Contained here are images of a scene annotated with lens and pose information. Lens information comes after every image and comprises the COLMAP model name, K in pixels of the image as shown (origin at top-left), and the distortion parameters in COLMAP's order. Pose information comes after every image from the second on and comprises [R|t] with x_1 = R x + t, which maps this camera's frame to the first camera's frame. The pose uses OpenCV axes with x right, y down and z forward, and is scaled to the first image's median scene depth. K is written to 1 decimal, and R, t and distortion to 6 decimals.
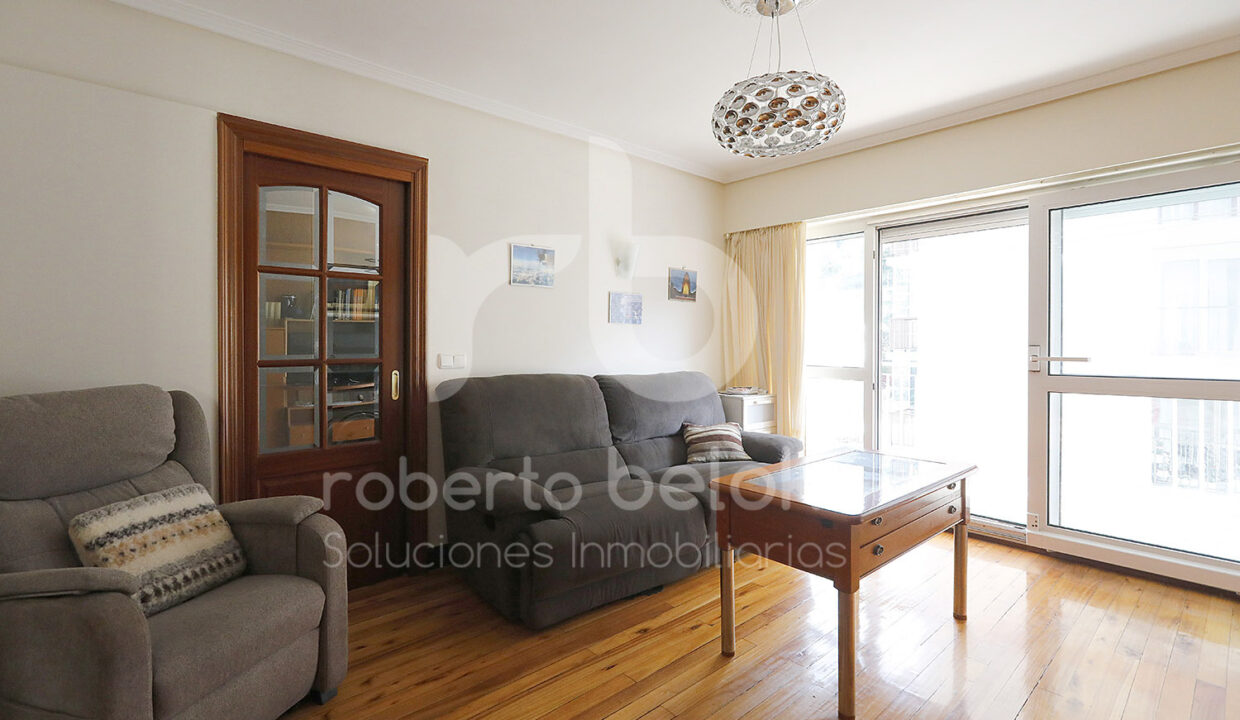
lens RADIAL K [[548.2, 0, 623.7], [0, 548.2, 355.2], [0, 0, 1]] dist [-0.001674, 0.001192]
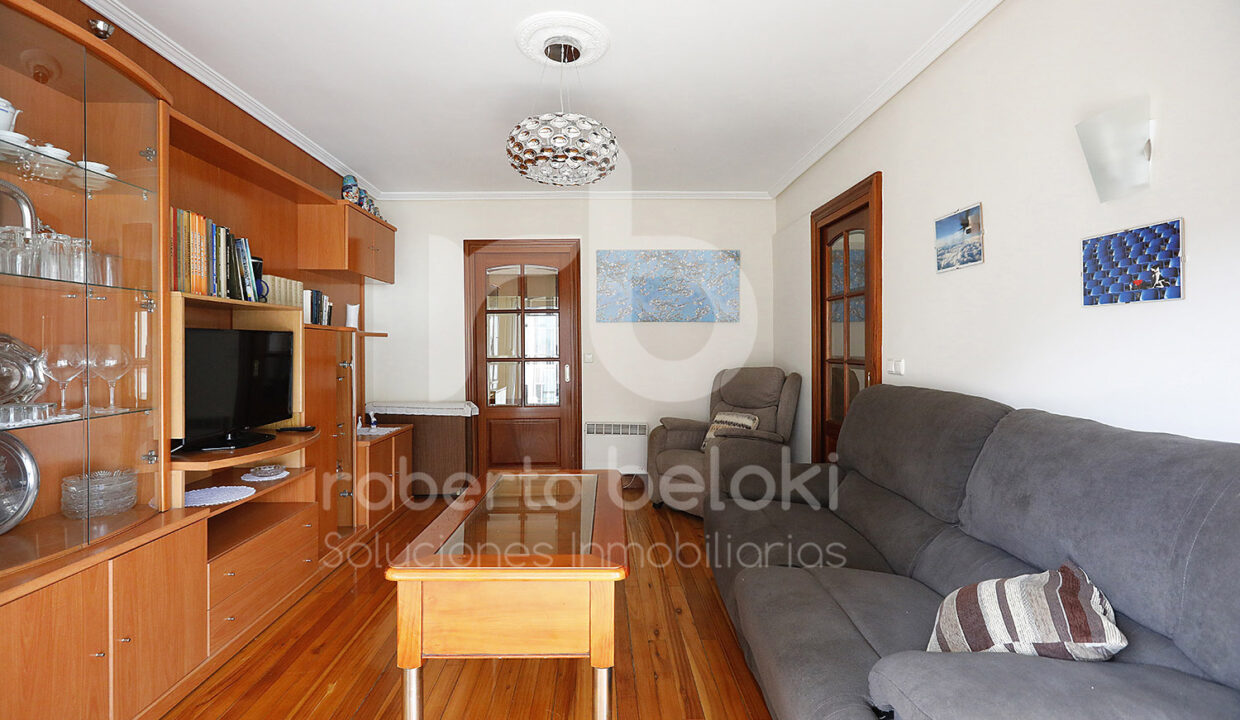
lens RADIAL K [[562.4, 0, 619.0], [0, 562.4, 338.6], [0, 0, 1]] dist [-0.000554, 0.000058]
pose [[-0.652401, -0.002419, -0.757870, 0.677605], [-0.009517, 0.999942, 0.005001, -0.033277], [0.757814, 0.010475, -0.652387, 1.143276]]
